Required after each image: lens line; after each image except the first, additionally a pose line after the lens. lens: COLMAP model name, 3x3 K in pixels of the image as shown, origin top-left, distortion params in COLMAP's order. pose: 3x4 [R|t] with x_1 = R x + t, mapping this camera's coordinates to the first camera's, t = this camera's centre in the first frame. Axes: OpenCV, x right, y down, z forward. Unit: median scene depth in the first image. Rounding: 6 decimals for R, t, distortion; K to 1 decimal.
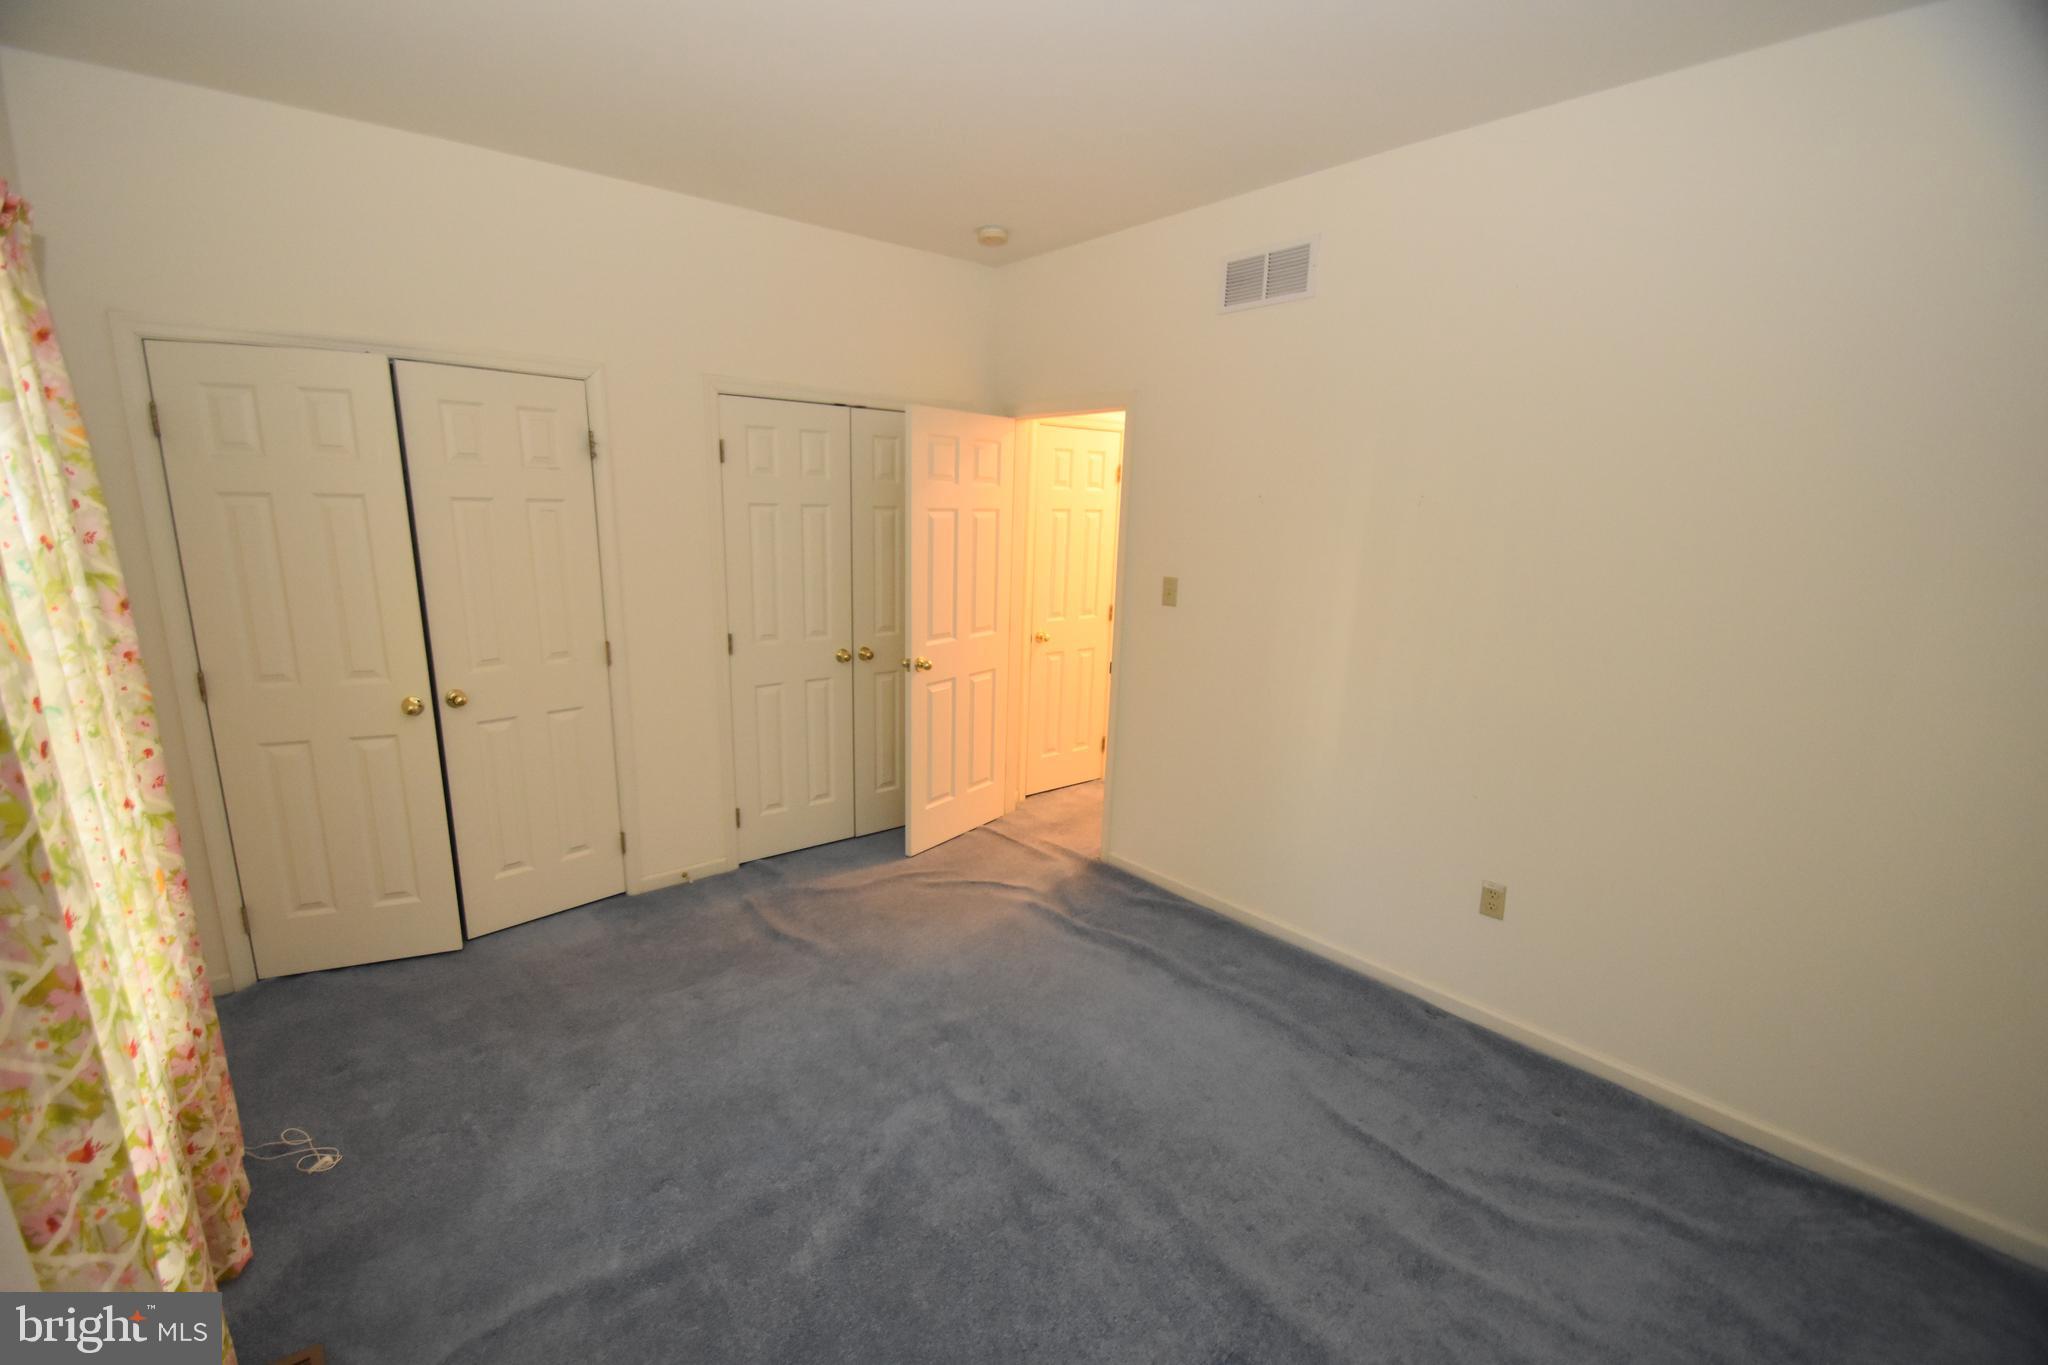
lens RADIAL K [[886.9, 0, 1024.0], [0, 886.9, 682.5], [0, 0, 1]] dist [0.001219, 0.000093]
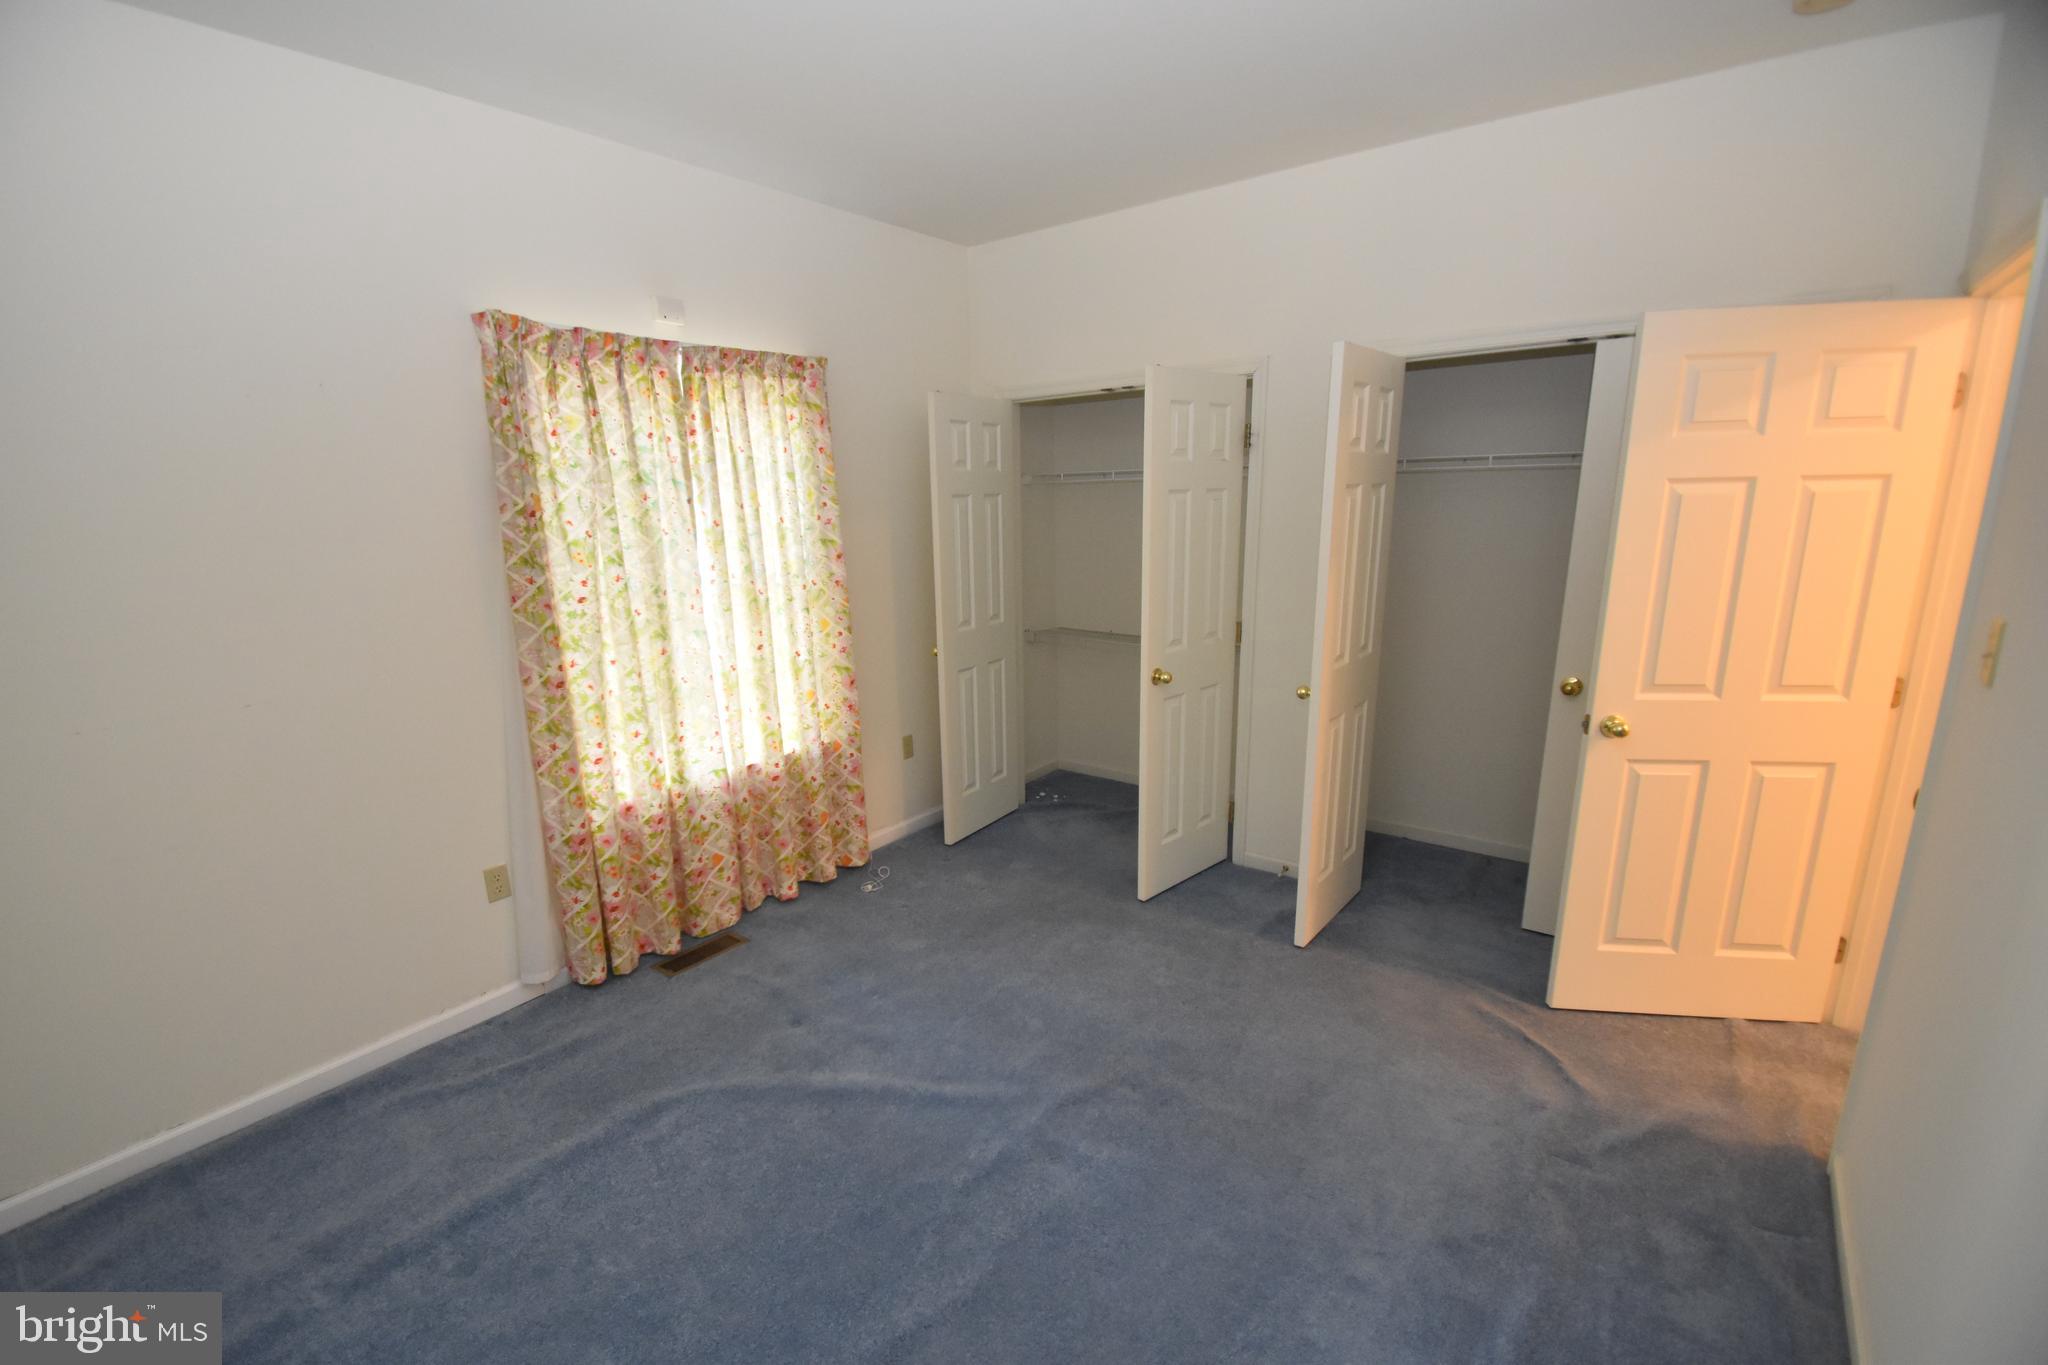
lens RADIAL K [[886.9, 0, 1024.0], [0, 886.9, 682.5], [0, 0, 1]] dist [0.001219, 0.000093]
pose [[0.195144, 0.182199, -0.963702, 0.957704], [-0.160743, 0.975248, 0.151832, -0.172707], [0.967513, 0.125279, 0.219601, 0.971313]]
